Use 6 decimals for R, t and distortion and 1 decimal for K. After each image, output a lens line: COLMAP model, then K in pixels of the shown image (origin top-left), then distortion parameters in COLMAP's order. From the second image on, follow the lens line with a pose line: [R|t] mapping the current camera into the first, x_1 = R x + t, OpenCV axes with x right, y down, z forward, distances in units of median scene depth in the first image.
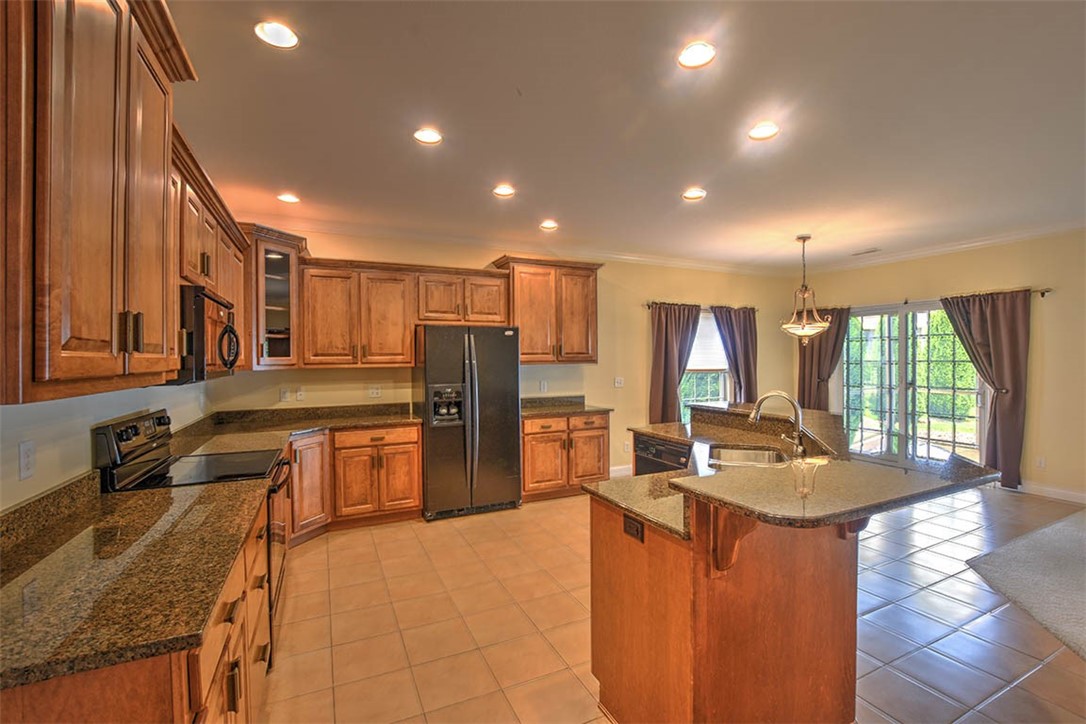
lens RADIAL K [[479.6, 0, 550.2], [0, 479.6, 358.6], [0, 0, 1]] dist [-0.026215, 0.000397]
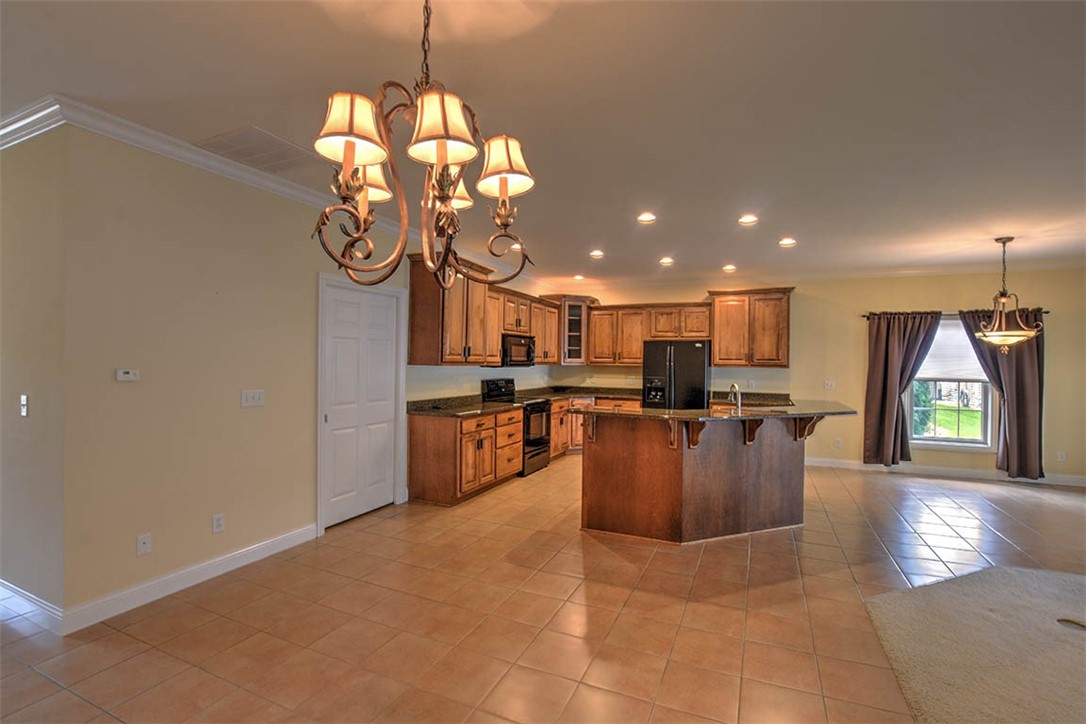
lens RADIAL K [[479.6, 0, 550.2], [0, 479.6, 358.6], [0, 0, 1]] dist [-0.026215, 0.000397]
pose [[0.650181, 0.015003, -0.759631, 0.756152], [-0.020564, 0.999786, 0.002145, -0.004949], [0.759501, 0.014227, 0.650350, -0.318941]]
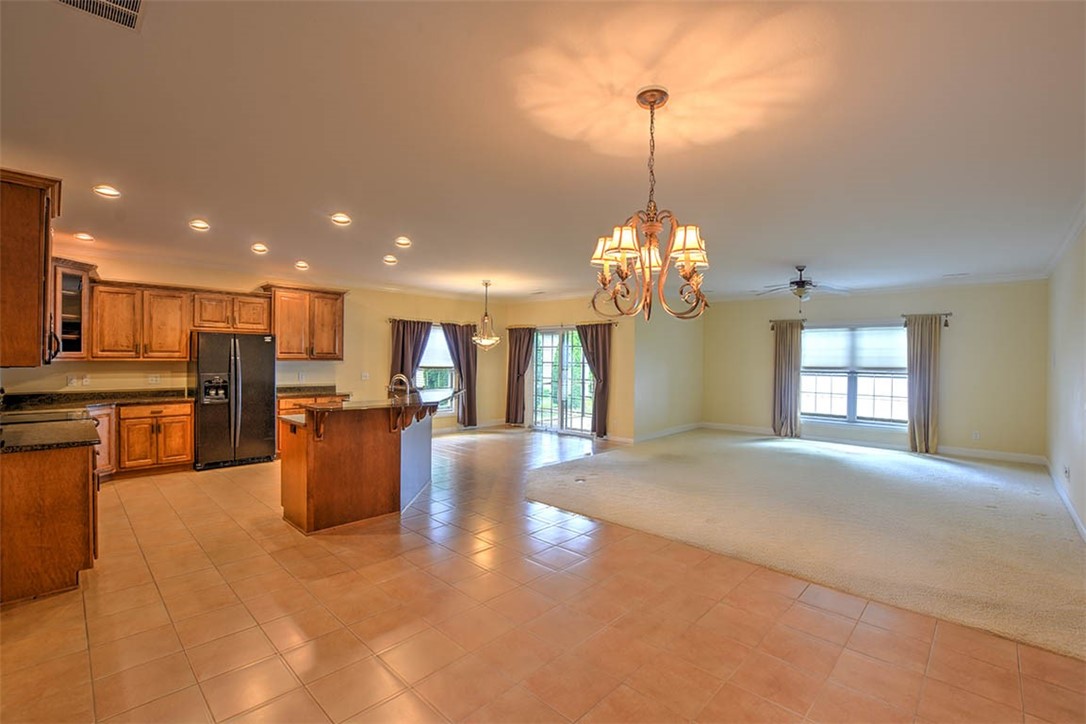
lens RADIAL K [[479.6, 0, 550.2], [0, 479.6, 358.6], [0, 0, 1]] dist [-0.026215, 0.000397]
pose [[0.934223, 0.017272, 0.356272, 0.201320], [-0.016683, 0.999850, -0.004727, -0.000446], [-0.356300, -0.001527, 0.934370, -0.636790]]
